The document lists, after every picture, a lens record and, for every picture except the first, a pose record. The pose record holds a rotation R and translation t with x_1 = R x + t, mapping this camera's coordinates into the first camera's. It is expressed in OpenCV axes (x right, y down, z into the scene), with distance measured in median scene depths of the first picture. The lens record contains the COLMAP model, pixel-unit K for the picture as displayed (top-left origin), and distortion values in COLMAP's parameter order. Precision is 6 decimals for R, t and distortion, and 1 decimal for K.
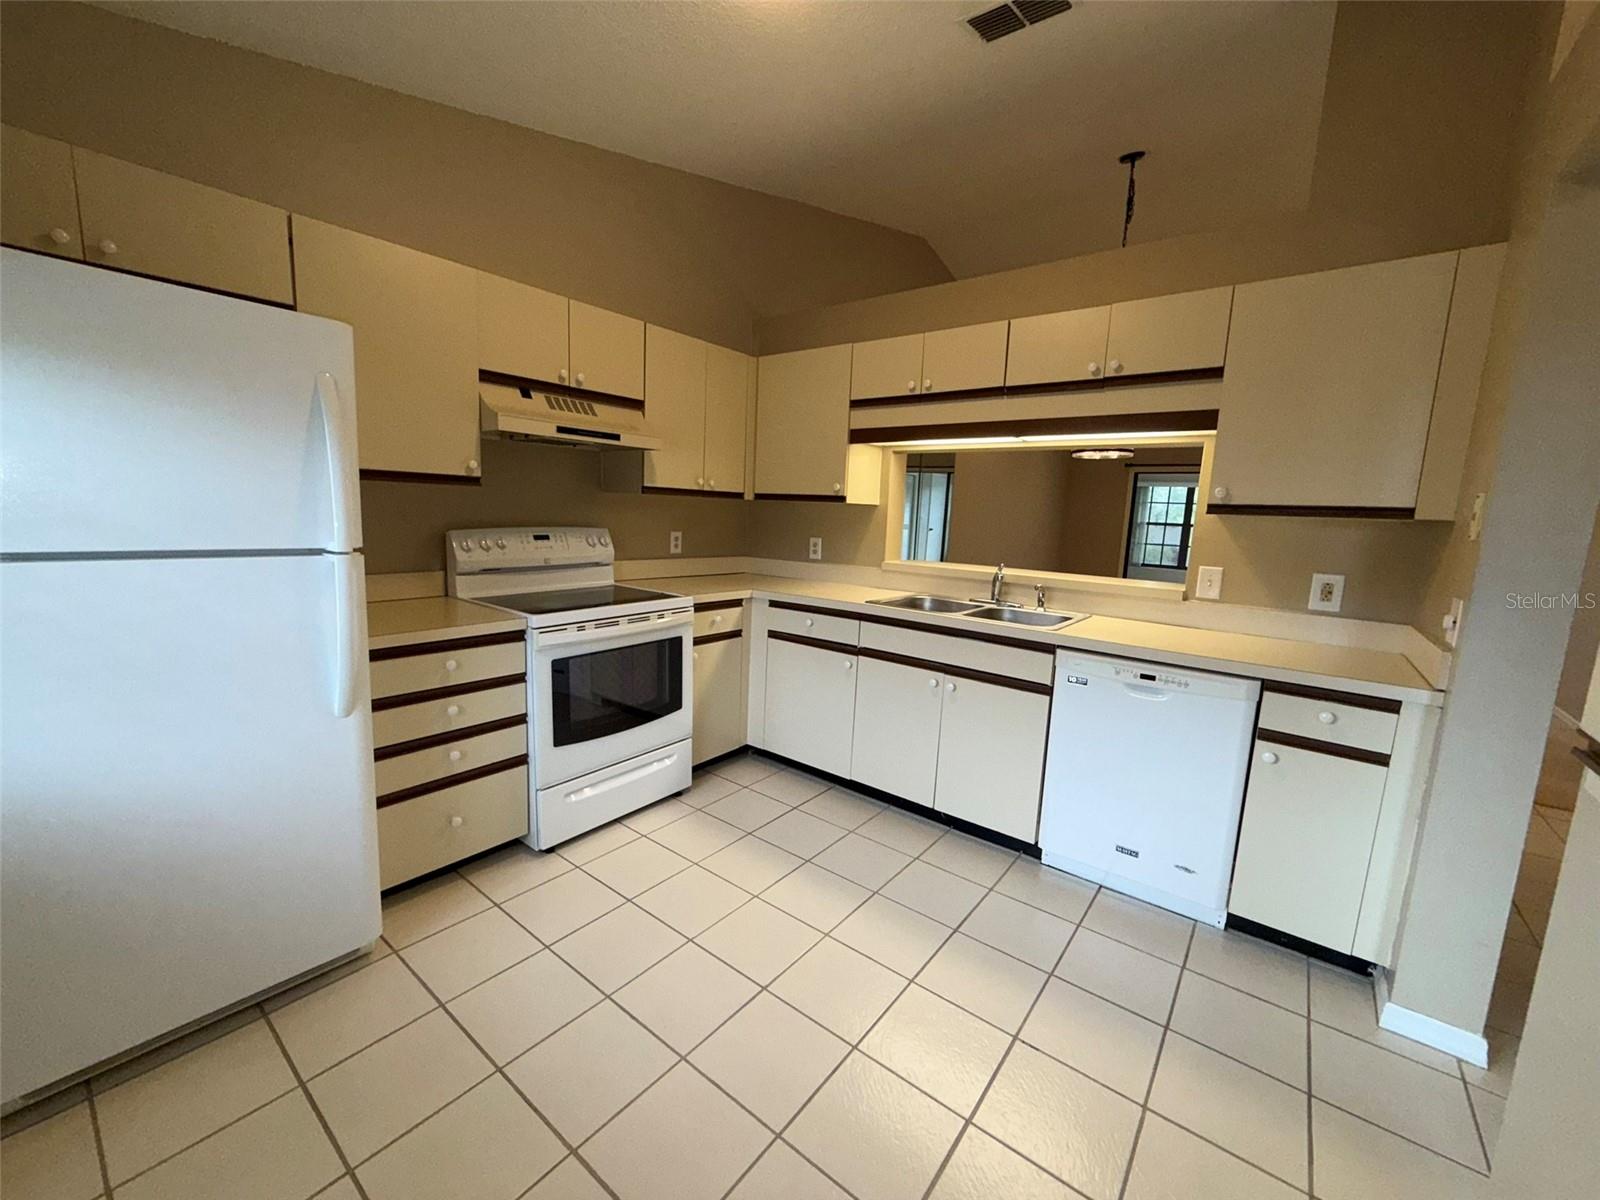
lens RADIAL K [[641.7, 0, 800.0], [0, 641.7, 600.0], [0, 0, 1]] dist [0.000958, 0.000301]
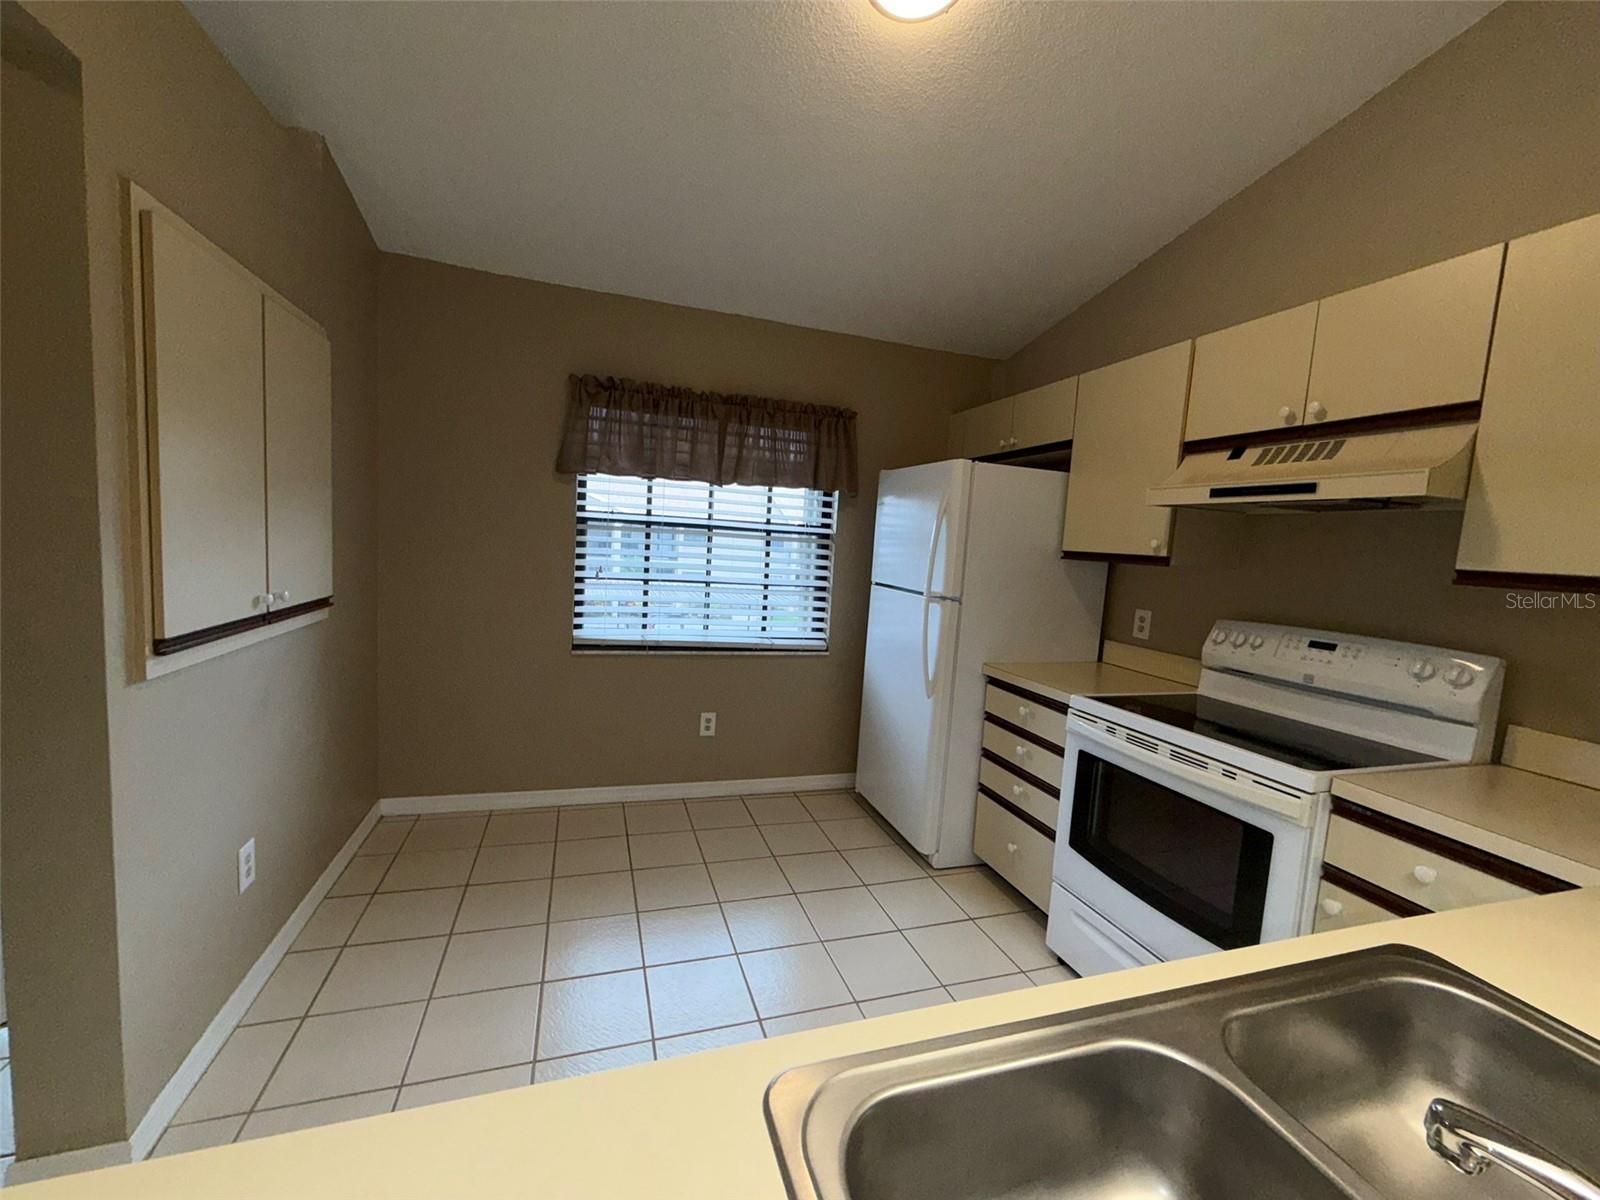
lens RADIAL K [[641.7, 0, 800.0], [0, 641.7, 600.0], [0, 0, 1]] dist [0.000958, 0.000301]
pose [[-0.561295, 0.005286, -0.827599, 0.548531], [-0.202471, 0.968716, 0.143508, -0.149788], [0.802467, 0.248115, -0.542666, 1.049543]]
